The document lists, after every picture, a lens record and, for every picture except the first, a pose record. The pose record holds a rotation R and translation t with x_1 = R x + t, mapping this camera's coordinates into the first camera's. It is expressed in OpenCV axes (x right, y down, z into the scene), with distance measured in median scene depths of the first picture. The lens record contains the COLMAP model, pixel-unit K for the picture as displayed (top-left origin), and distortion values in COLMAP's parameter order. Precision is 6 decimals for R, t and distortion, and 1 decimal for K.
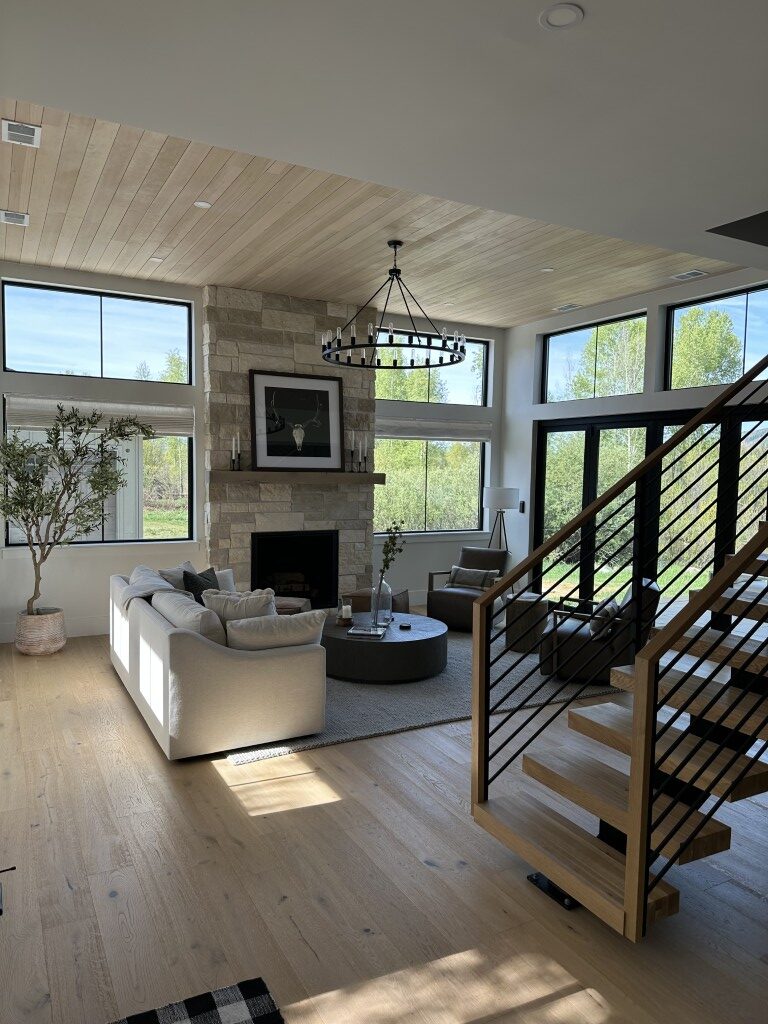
lens RADIAL K [[714.9, 0, 384.2], [0, 714.9, 512.9], [0, 0, 1]] dist [0.116206, -0.188822]
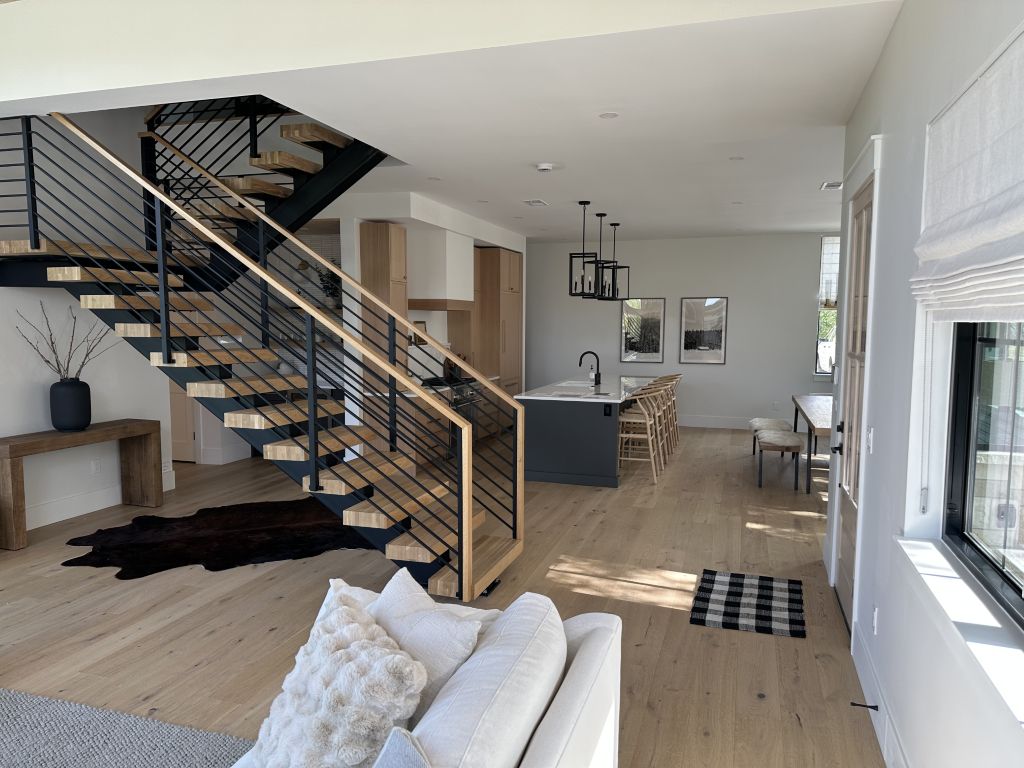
lens RADIAL K [[716.0, 0, 512.0], [0, 716.0, 384.0], [0, 0, 1]] dist [0.108332, -0.109958]
pose [[-0.685365, -0.089734, 0.722650, -1.030872], [0.028094, 0.988381, 0.149375, -0.157934], [-0.727658, 0.122678, -0.674881, 2.319676]]
